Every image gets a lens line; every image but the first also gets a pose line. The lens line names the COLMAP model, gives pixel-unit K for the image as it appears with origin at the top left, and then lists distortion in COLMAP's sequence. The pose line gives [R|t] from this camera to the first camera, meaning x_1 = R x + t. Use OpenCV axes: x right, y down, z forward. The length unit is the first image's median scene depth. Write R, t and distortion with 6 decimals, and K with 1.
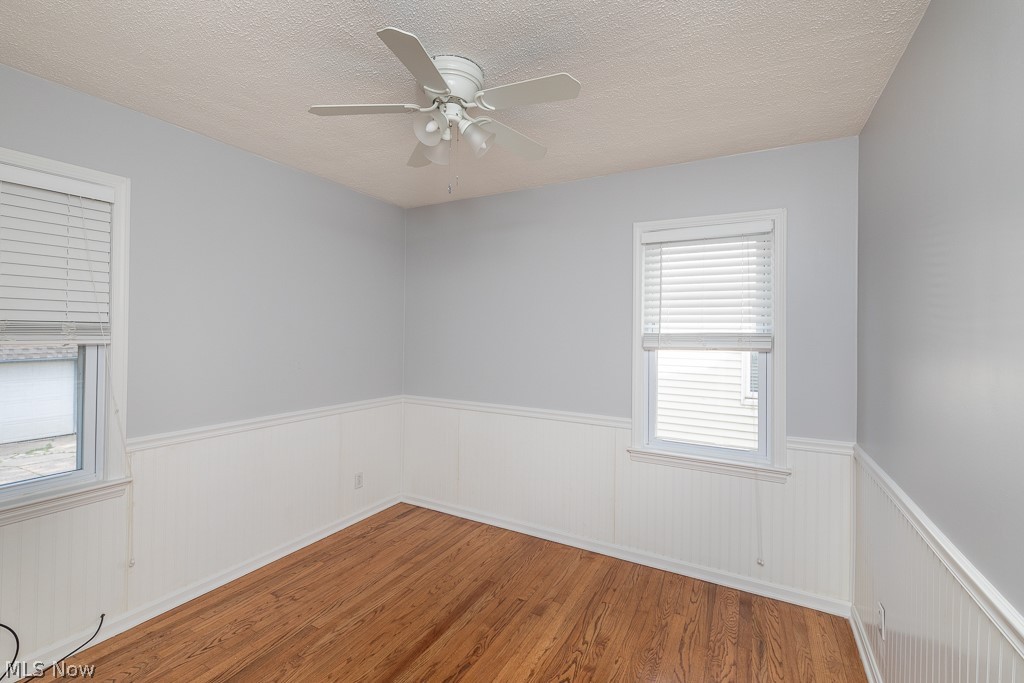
lens RADIAL K [[440.6, 0, 506.7], [0, 440.6, 331.3], [0, 0, 1]] dist [0.002047, 0.000266]
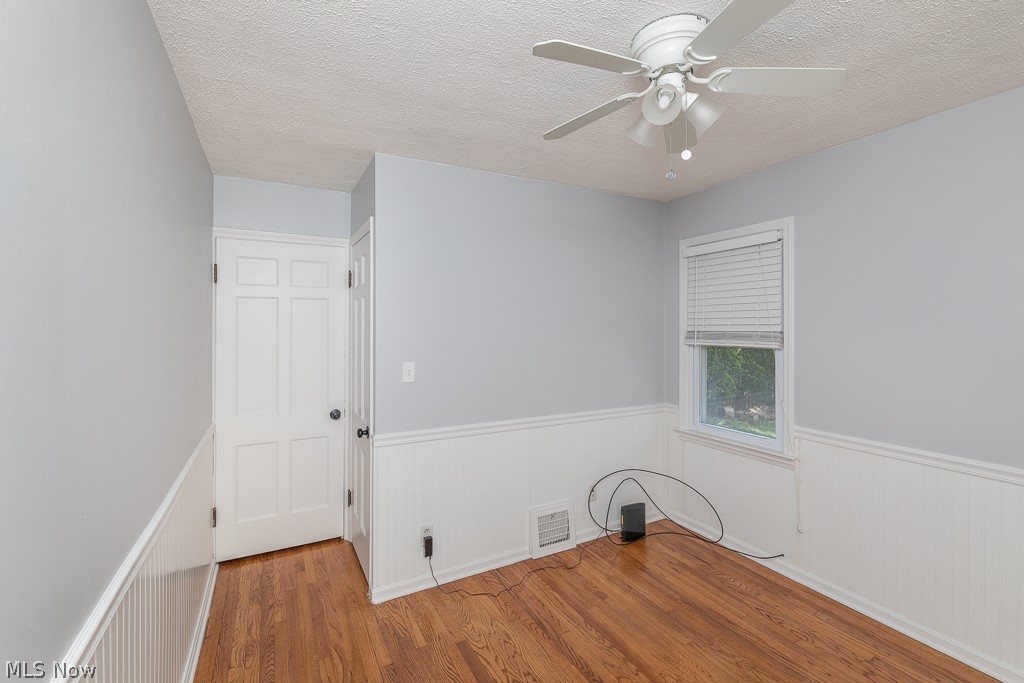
lens RADIAL K [[443.2, 0, 512.0], [0, 443.2, 341.5], [0, 0, 1]] dist [0.001355, -0.000069]
pose [[-0.534539, 0.003143, -0.845138, 0.615221], [-0.009106, 0.999914, 0.009478, 0.003194], [0.845094, 0.012762, -0.534465, 1.001080]]
